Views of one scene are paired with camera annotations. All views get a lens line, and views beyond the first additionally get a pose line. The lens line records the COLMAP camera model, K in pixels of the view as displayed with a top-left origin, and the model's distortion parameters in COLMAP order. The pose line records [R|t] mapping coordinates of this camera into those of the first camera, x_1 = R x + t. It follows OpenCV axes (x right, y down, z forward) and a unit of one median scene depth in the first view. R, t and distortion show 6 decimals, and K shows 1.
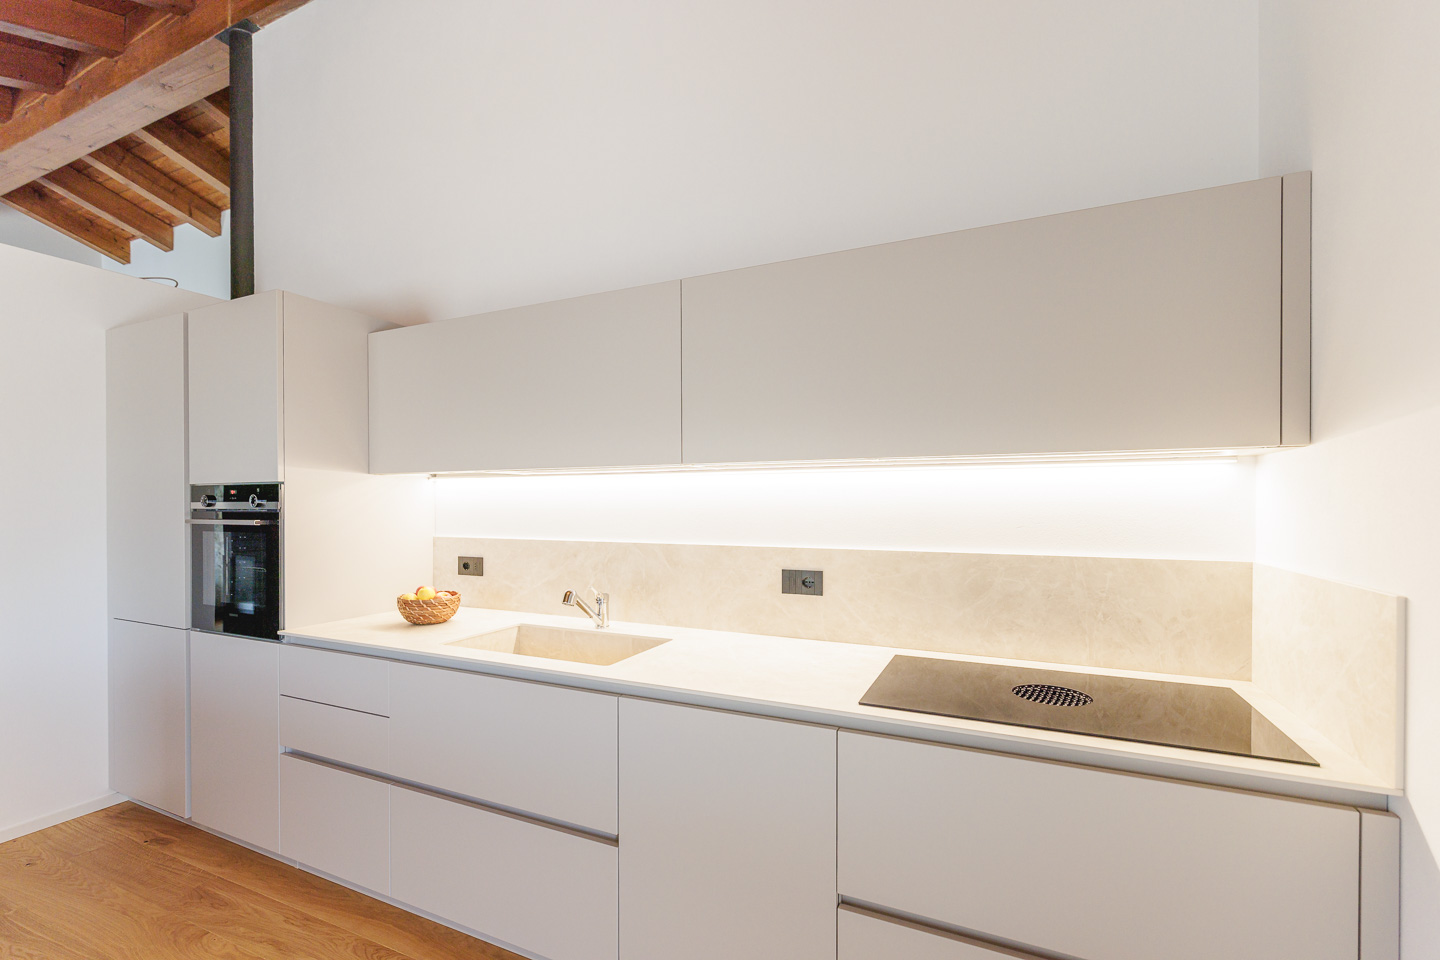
lens RADIAL K [[619.1, 0, 718.9], [0, 619.1, 511.0], [0, 0, 1]] dist [-0.000185, 0.000543]
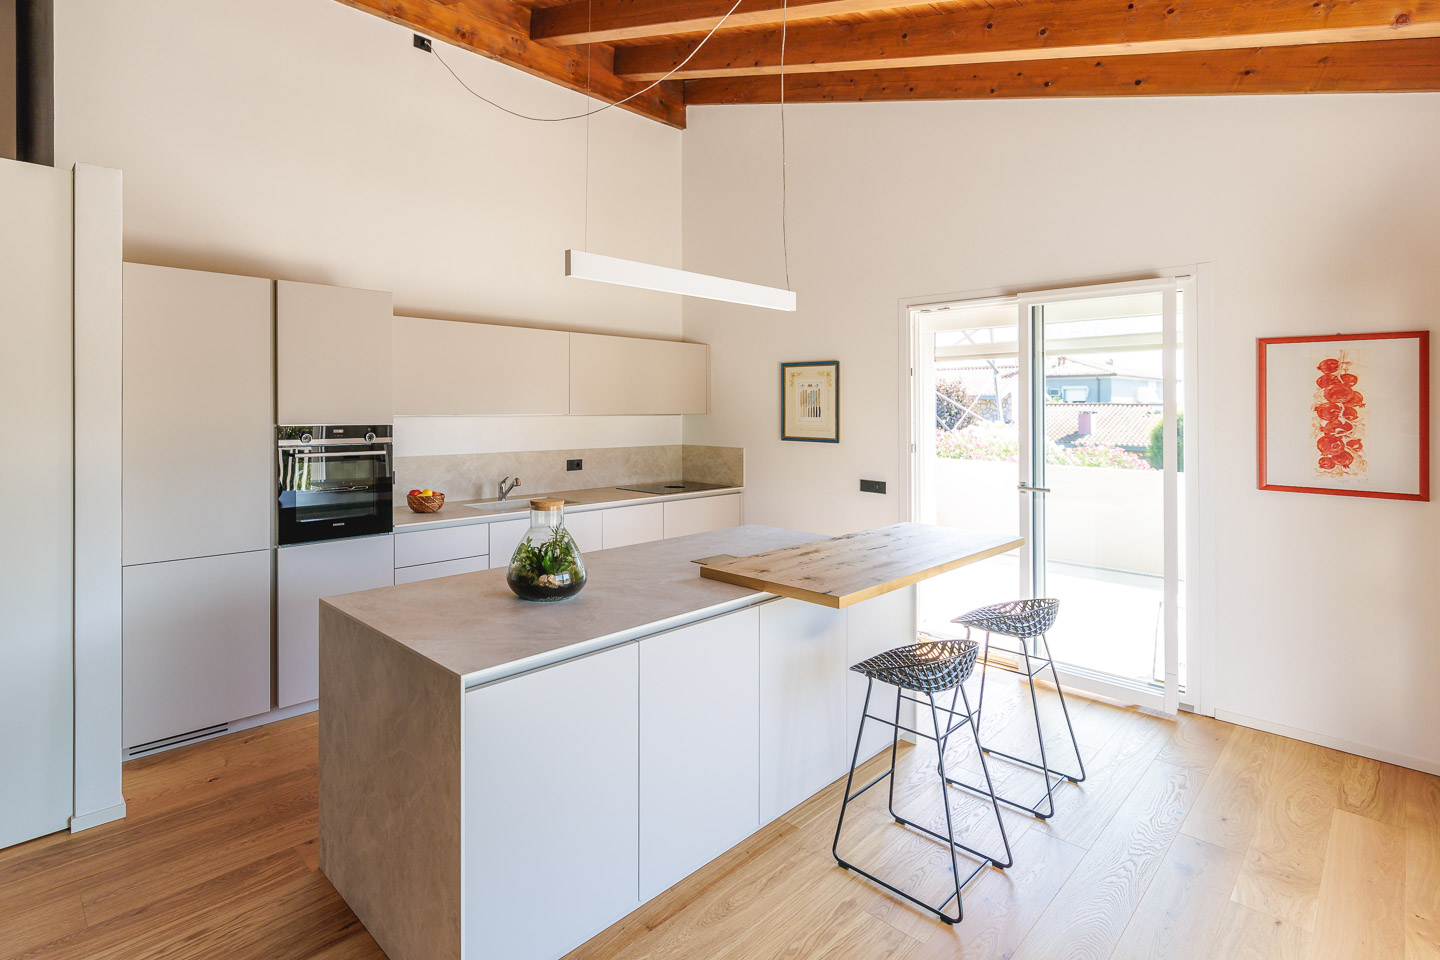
lens RADIAL K [[715.4, 0, 607.1], [0, 715.4, 416.6], [0, 0, 1]] dist [-0.000080, 0.000085]
pose [[0.404351, -0.007990, 0.914569, -1.927453], [0.005865, 0.999964, 0.006143, -0.066840], [-0.914585, 0.002881, 0.404383, -0.139962]]
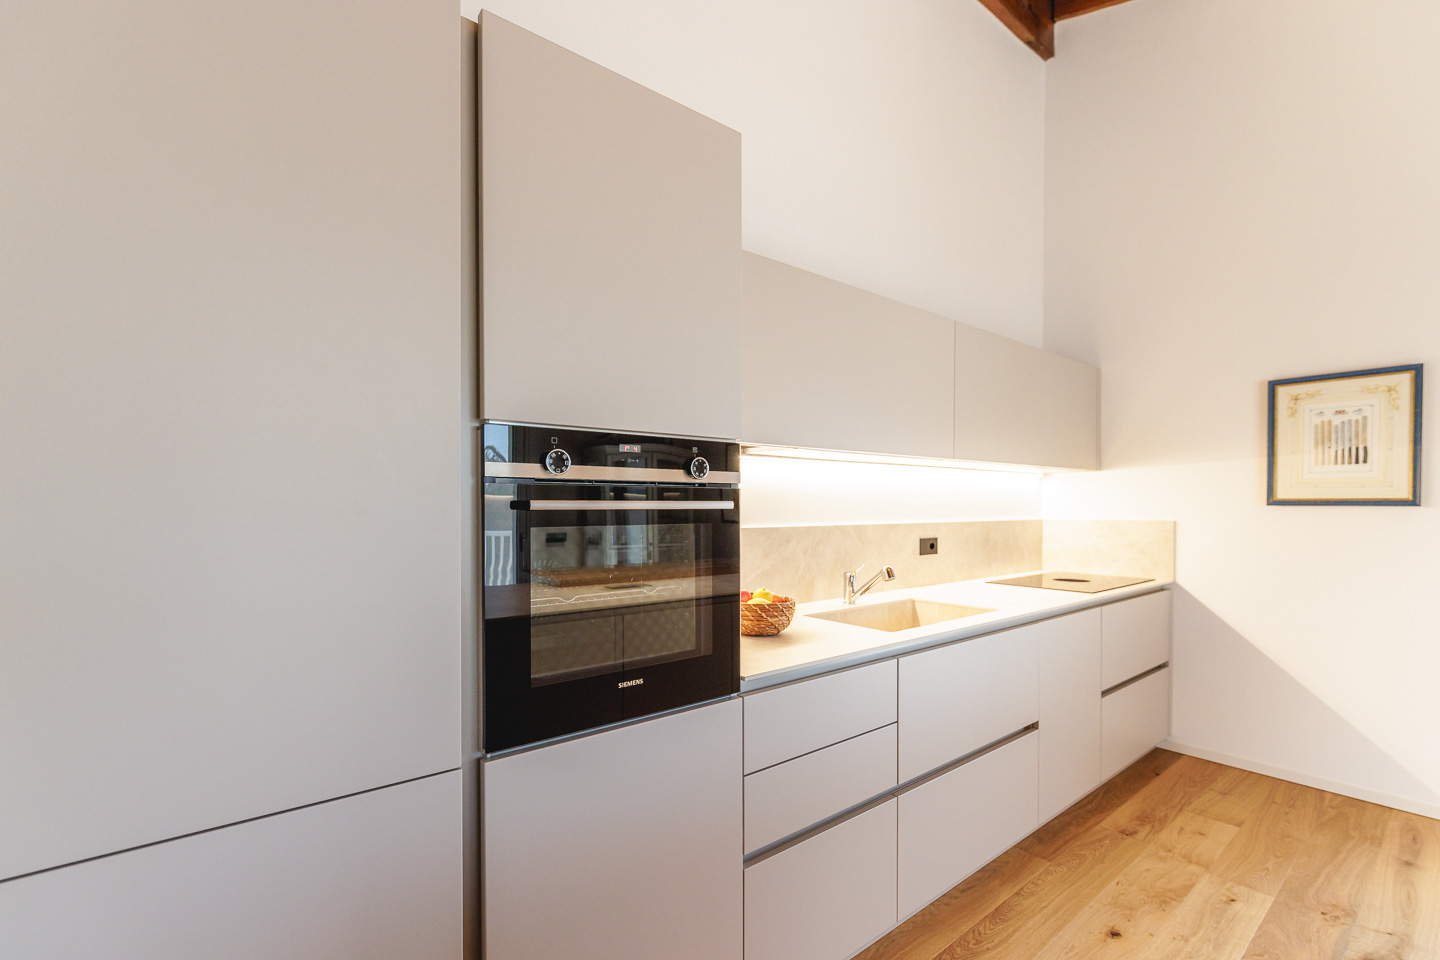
lens RADIAL K [[633.3, 0, 721.7], [0, 633.3, 514.2], [0, 0, 1]] dist [0.001566, -0.000038]
pose [[0.442042, -0.012007, 0.896914, -1.218497], [0.010901, 0.999908, 0.008013, 0.021213], [-0.896928, 0.006235, 0.442132, 0.687179]]
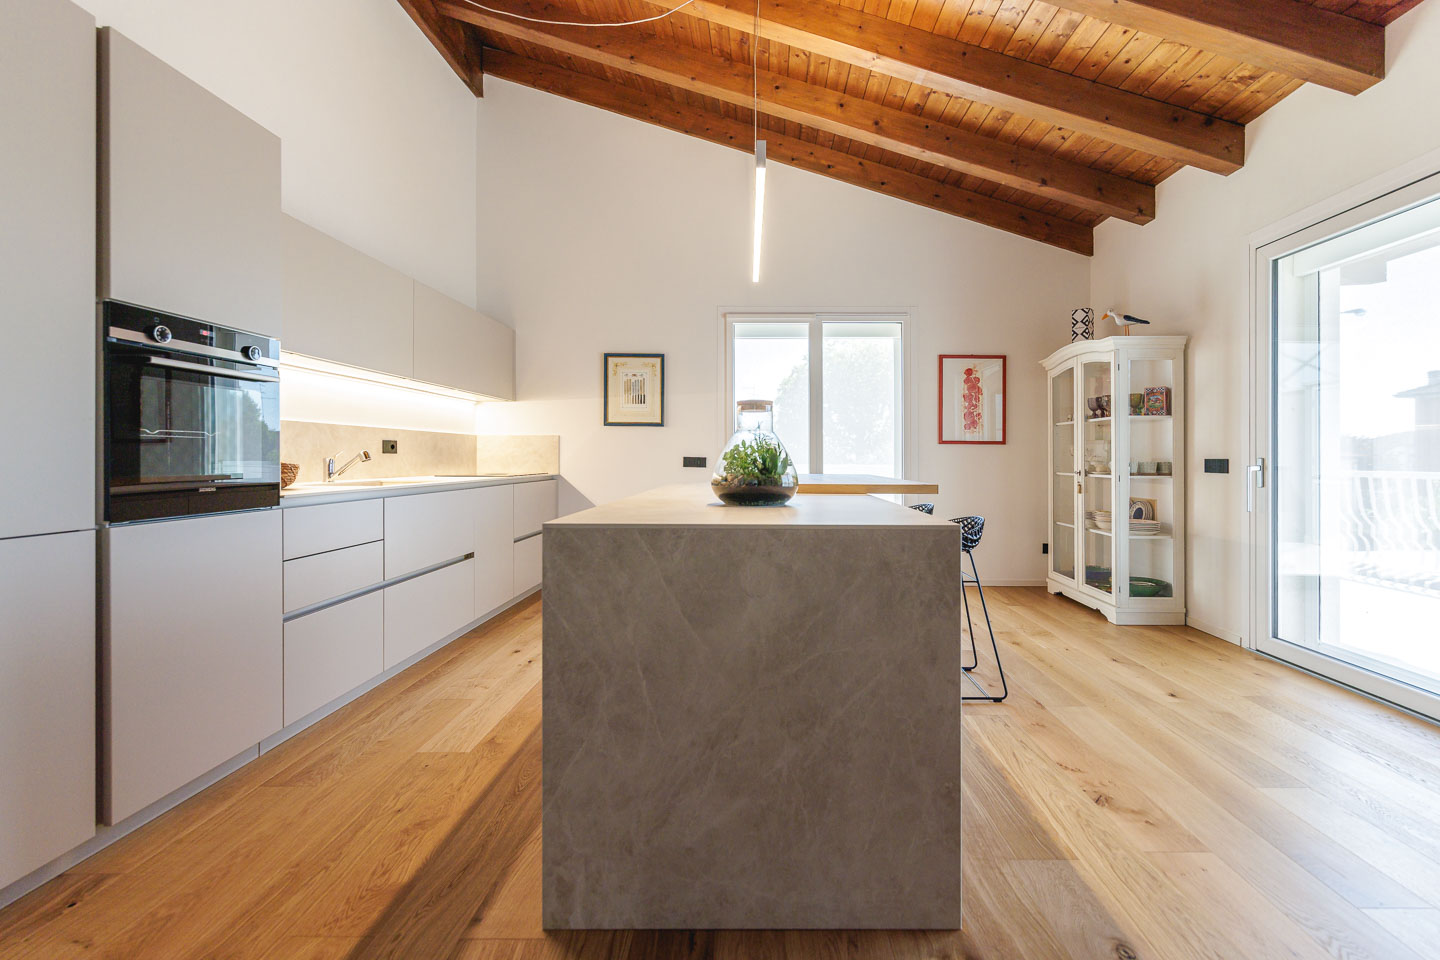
lens RADIAL K [[633.6, 0, 762.1], [0, 633.6, 460.3], [0, 0, 1]] dist [-0.000466, 0.000225]
pose [[-0.420594, -0.005629, 0.907231, -1.794298], [0.005898, 0.999943, 0.008939, 0.126856], [-0.907230, 0.009111, -0.420537, 0.692919]]
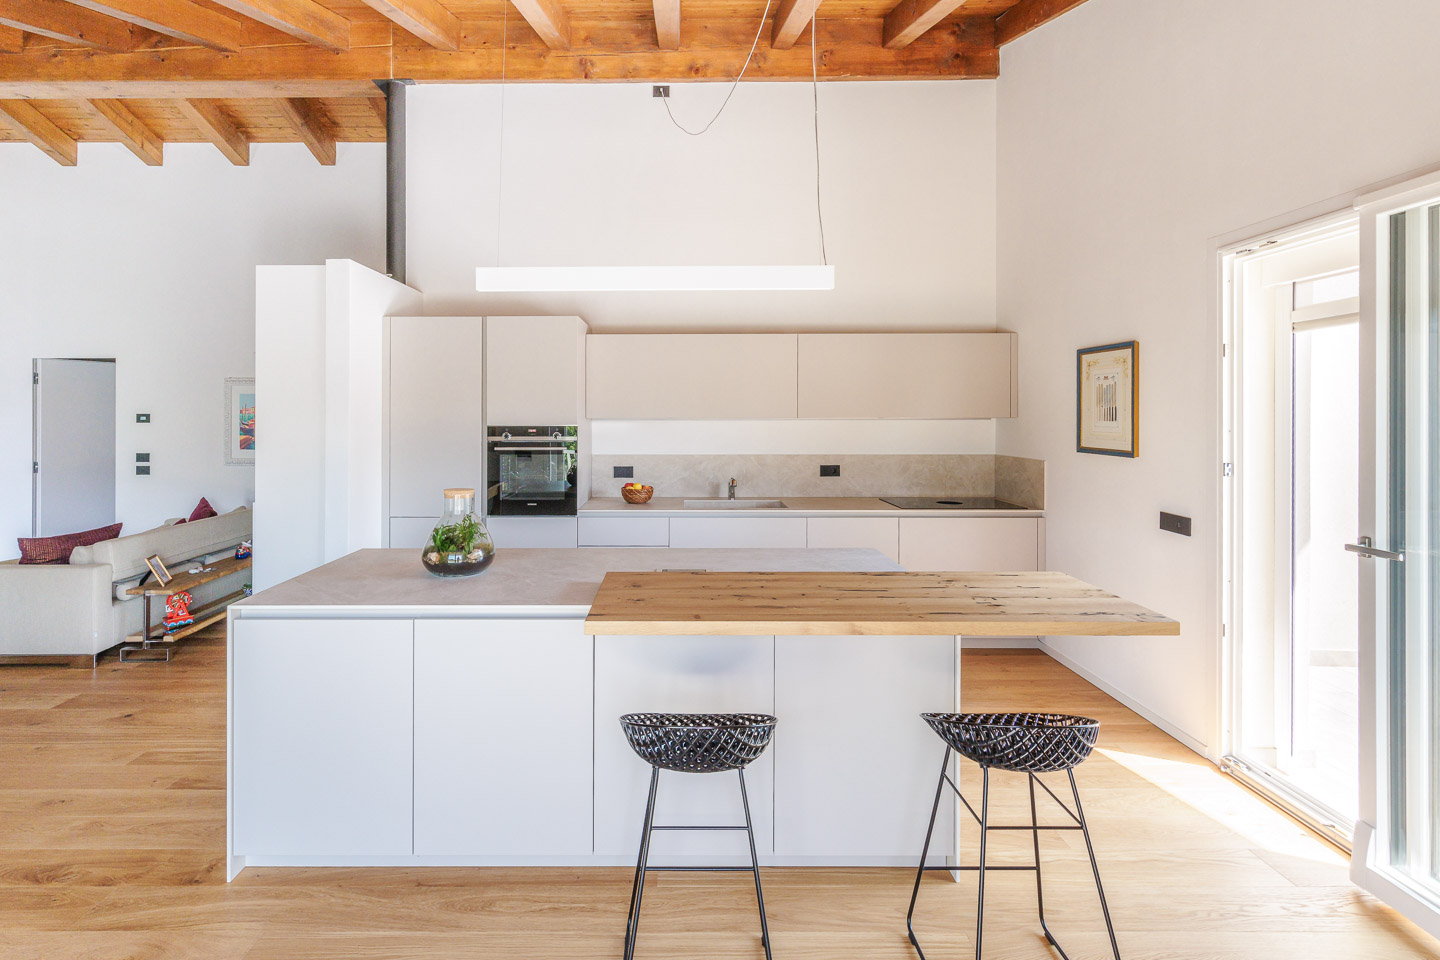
lens RADIAL K [[658.7, 0, 673.9], [0, 658.7, 428.7], [0, 0, 1]] dist [0.001696, -0.000012]
pose [[0.911267, -0.007993, 0.411738, -1.155712], [0.005014, 0.999953, 0.008315, -0.048229], [-0.411785, -0.005513, 0.911264, -0.771660]]
